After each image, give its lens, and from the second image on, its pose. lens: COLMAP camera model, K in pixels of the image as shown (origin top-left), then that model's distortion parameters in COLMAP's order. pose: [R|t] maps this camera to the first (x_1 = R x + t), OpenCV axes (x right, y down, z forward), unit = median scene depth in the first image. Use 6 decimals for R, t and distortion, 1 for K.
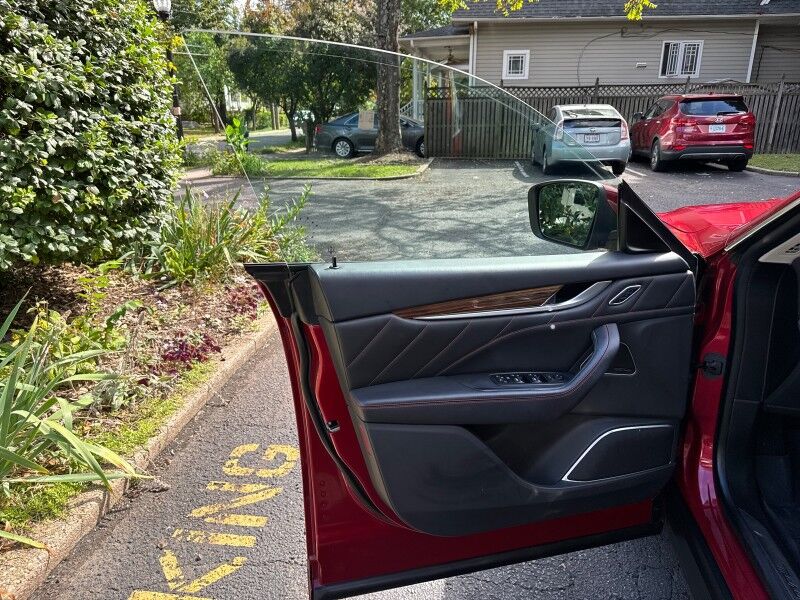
lens RADIAL K [[573.4, 0, 399.4], [0, 573.4, 303.1], [0, 0, 1]] dist [0.030025, -0.034179]
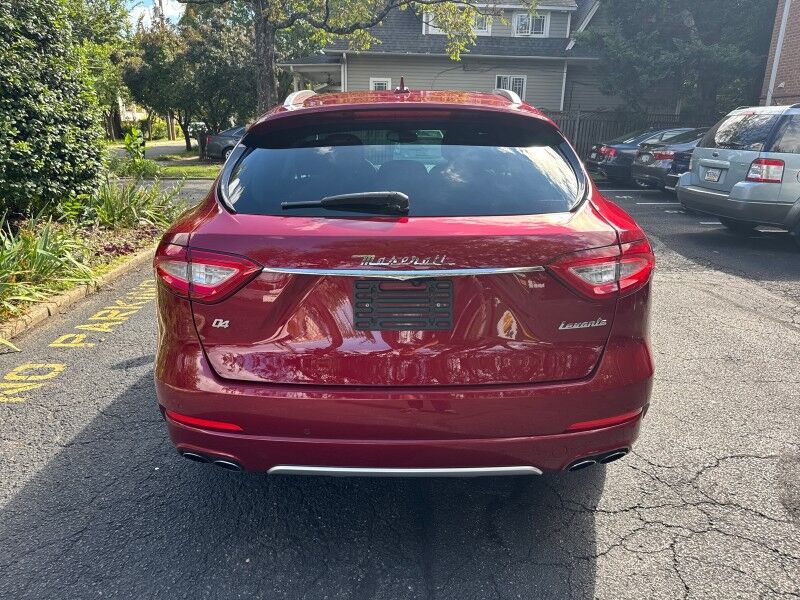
lens RADIAL K [[573.4, 0, 399.4], [0, 573.4, 303.1], [0, 0, 1]] dist [0.030025, -0.034179]
pose [[0.987450, -0.025690, 0.155826, 0.051700], [0.029349, 0.999344, -0.021223, 0.065483], [-0.155178, 0.025530, 0.987557, -0.207138]]
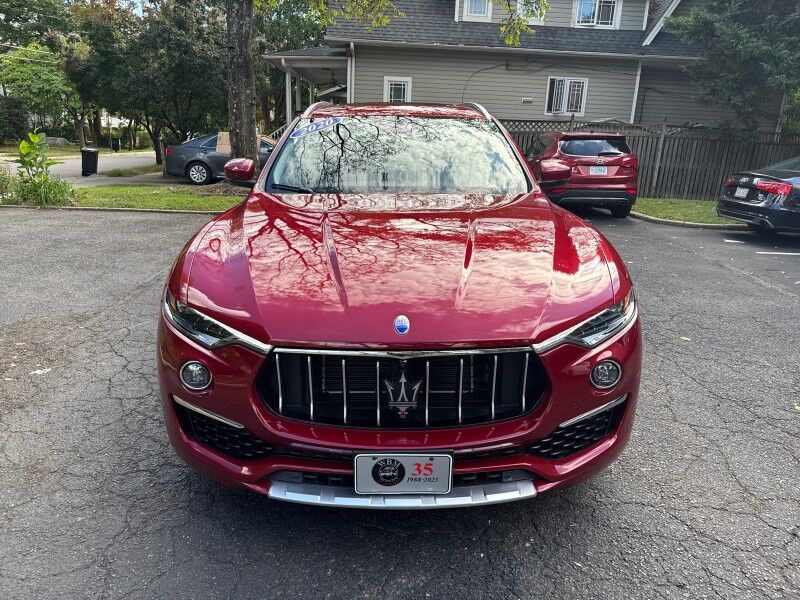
lens RADIAL K [[573.3, 0, 401.3], [0, 573.3, 299.7], [0, 0, 1]] dist [0.029926, -0.035060]
pose [[0.988568, 0.003935, 0.150725, 0.083312], [0.003712, 0.998721, -0.050422, -0.042521], [-0.150730, 0.050405, 0.987289, 0.127195]]
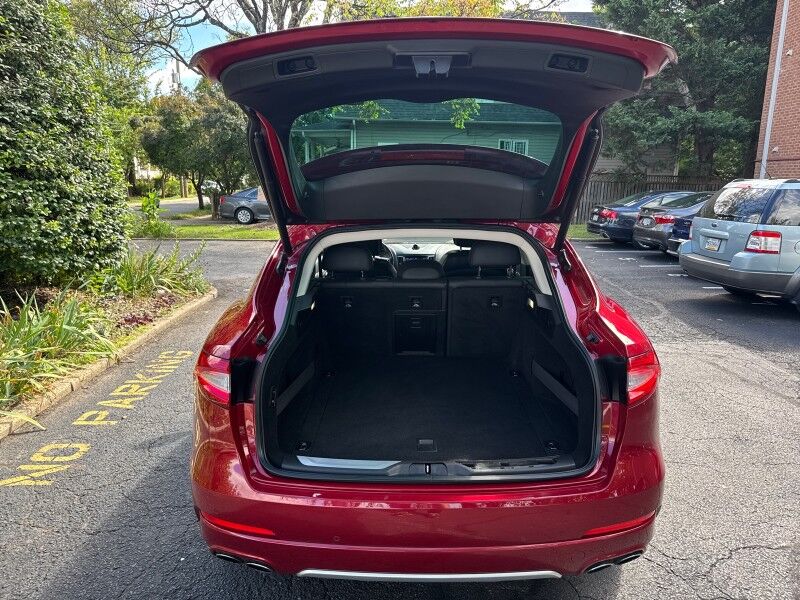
lens RADIAL K [[573.3, 0, 401.3], [0, 573.3, 299.7], [0, 0, 1]] dist [0.029926, -0.035060]
pose [[0.988310, -0.011467, 0.152024, 0.046480], [0.029217, 0.992930, -0.115048, 0.053388], [-0.149630, 0.118145, 0.981658, -0.216582]]
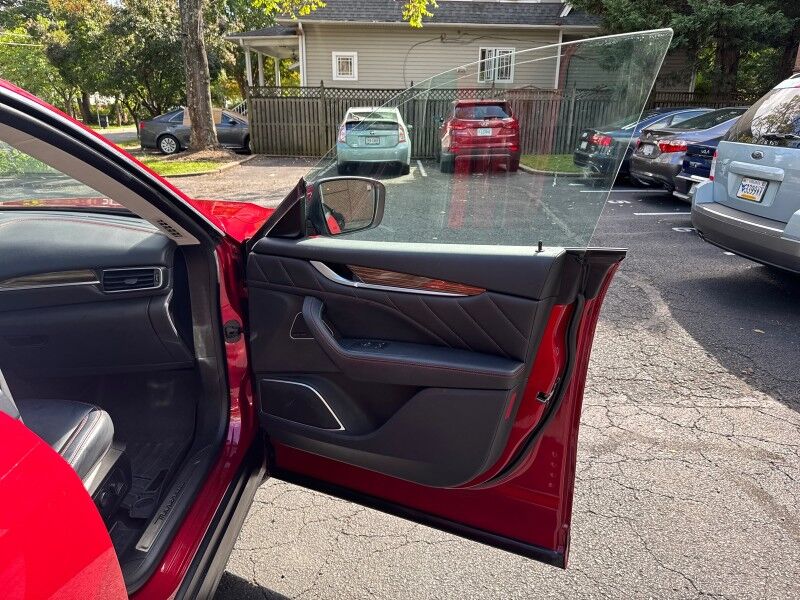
lens RADIAL K [[572.6, 0, 402.6], [0, 572.6, 304.5], [0, 0, 1]] dist [0.037573, -0.043910]
pose [[0.989029, -0.034690, 0.143593, 0.167689], [0.033756, 0.999390, 0.008933, 0.007578], [-0.143815, -0.003987, 0.989597, -0.042011]]
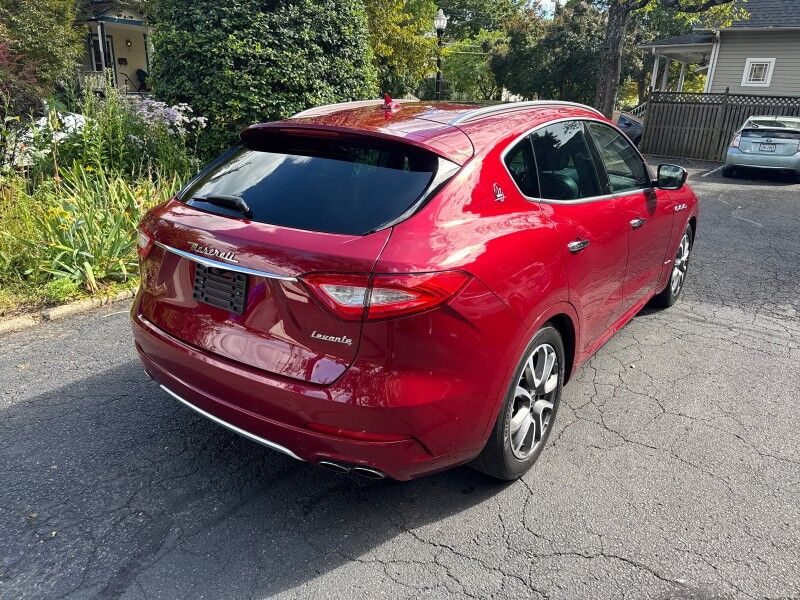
lens RADIAL K [[573.3, 0, 401.3], [0, 573.3, 299.7], [0, 0, 1]] dist [0.029926, -0.035060]
pose [[0.890185, 0.187224, -0.415352, 0.165482], [-0.182699, 0.981845, 0.051014, 0.051564], [0.417362, 0.030473, 0.908229, -0.207176]]
